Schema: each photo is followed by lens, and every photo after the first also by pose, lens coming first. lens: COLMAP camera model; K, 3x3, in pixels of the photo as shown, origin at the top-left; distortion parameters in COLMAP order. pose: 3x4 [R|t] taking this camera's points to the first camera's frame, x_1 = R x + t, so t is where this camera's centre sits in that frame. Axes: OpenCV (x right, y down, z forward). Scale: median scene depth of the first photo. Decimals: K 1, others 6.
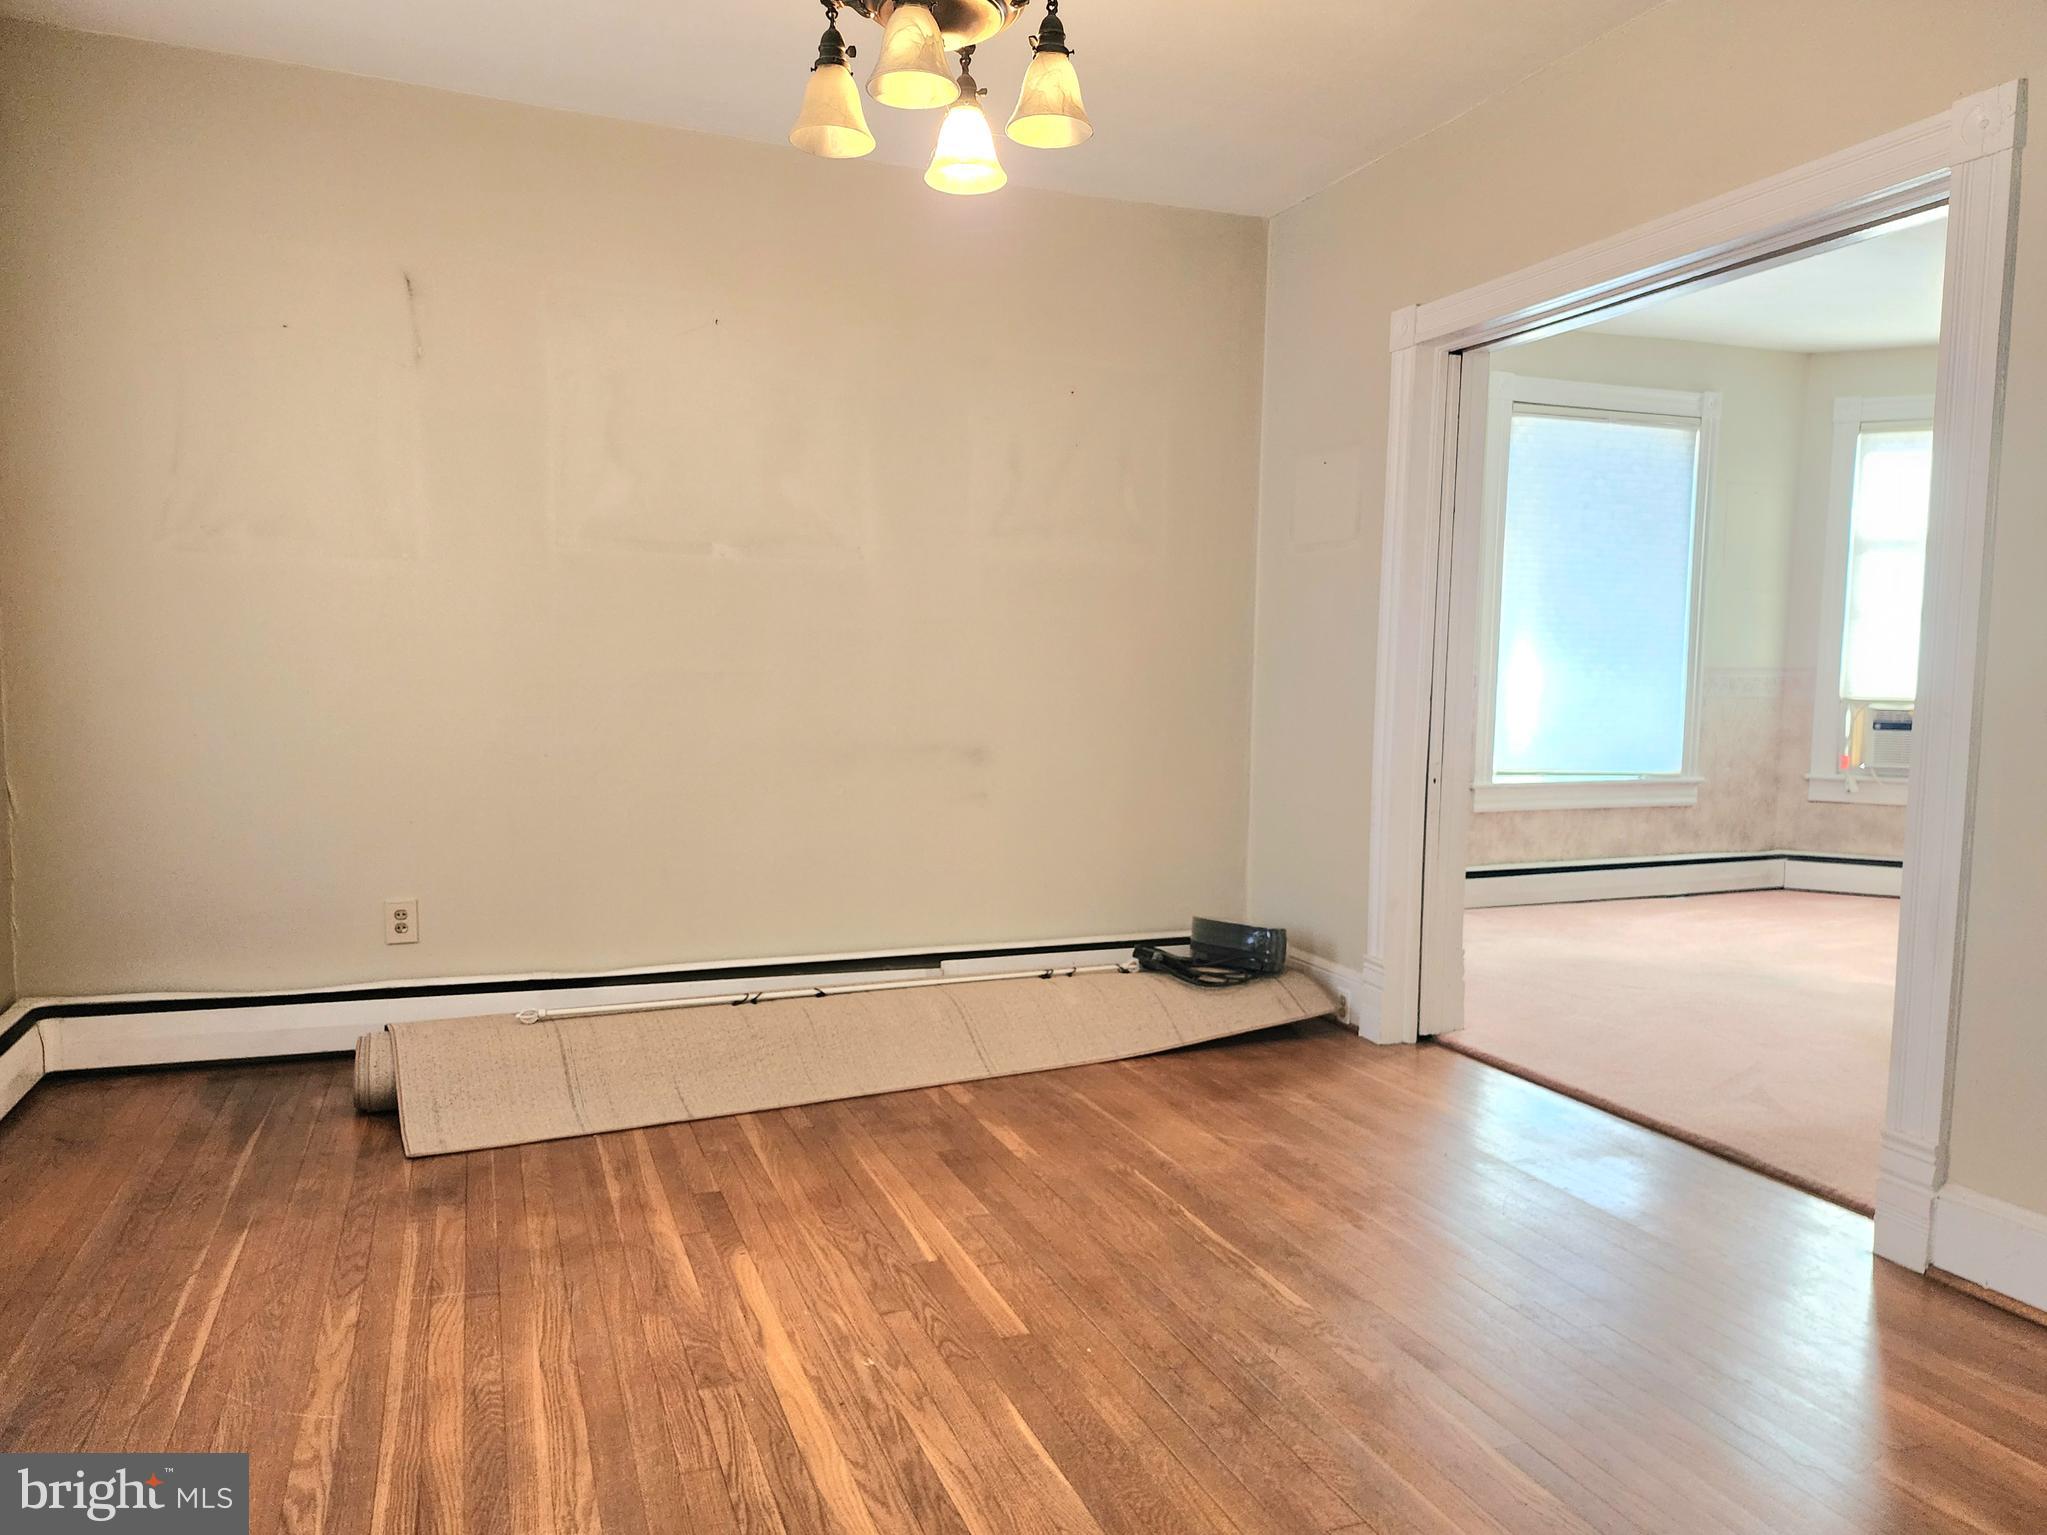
lens RADIAL K [[1405.2, 0, 1030.0], [0, 1405.2, 770.8], [0, 0, 1]] dist [0.082324, -0.073342]
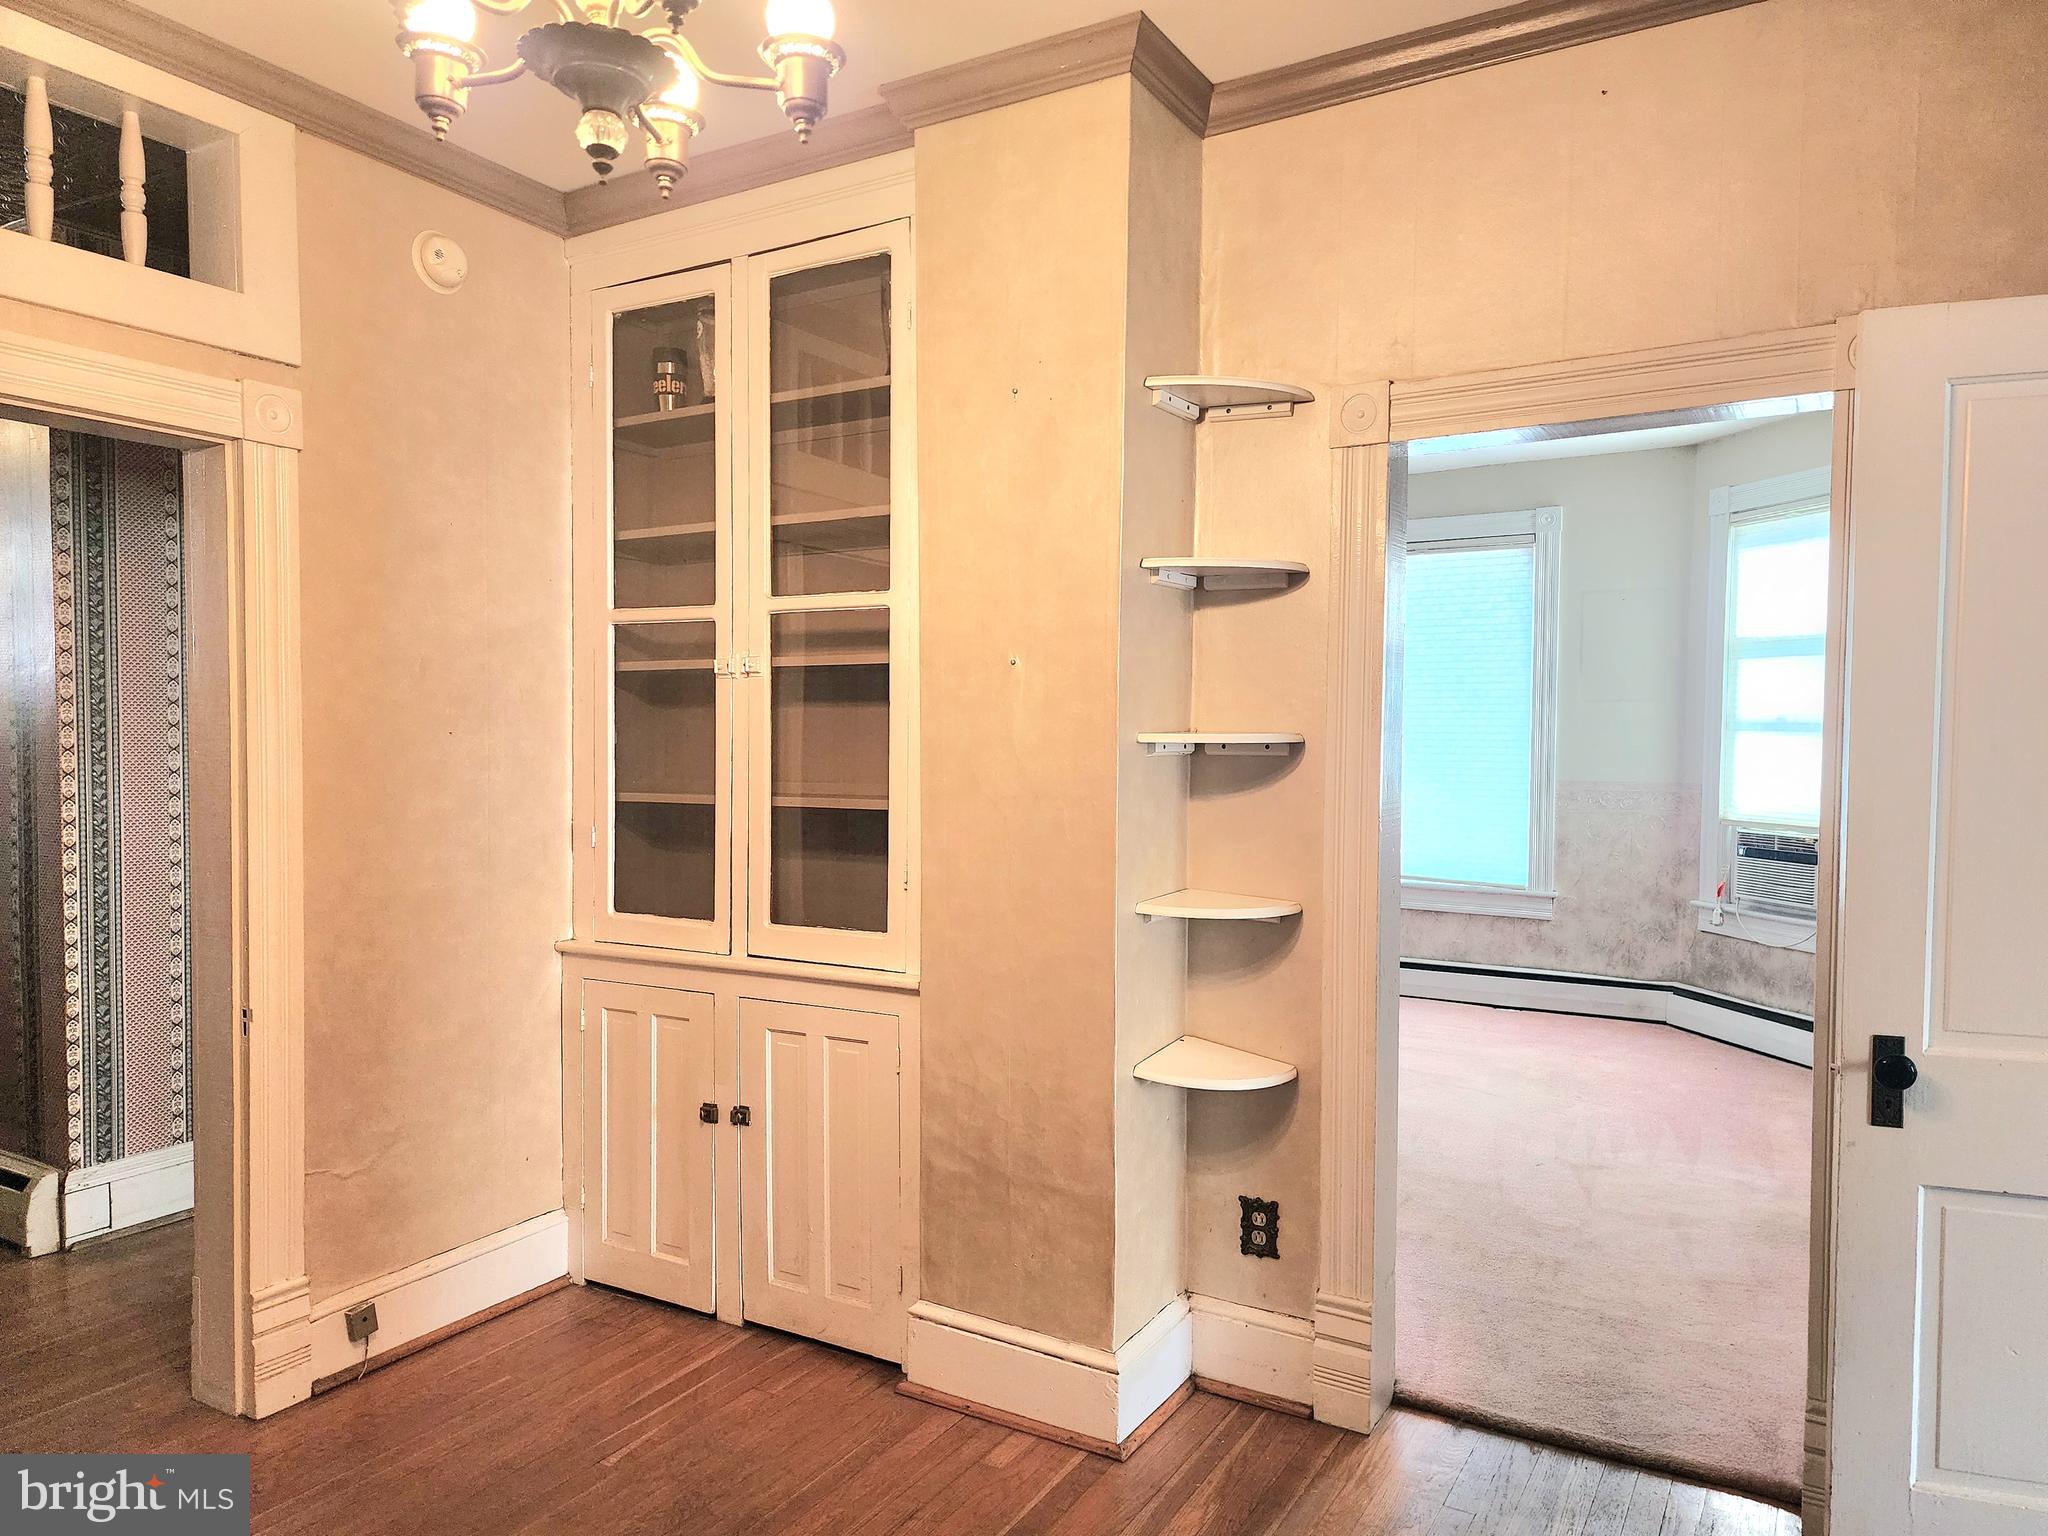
lens RADIAL K [[1405.9, 0, 1019.4], [0, 1405.9, 759.4], [0, 0, 1]] dist [0.082324, -0.073342]
pose [[0.607608, 0.011207, -0.794158, 1.016793], [-0.065231, 0.997227, -0.035836, -0.027212], [0.791554, 0.073578, 0.606654, 0.107561]]
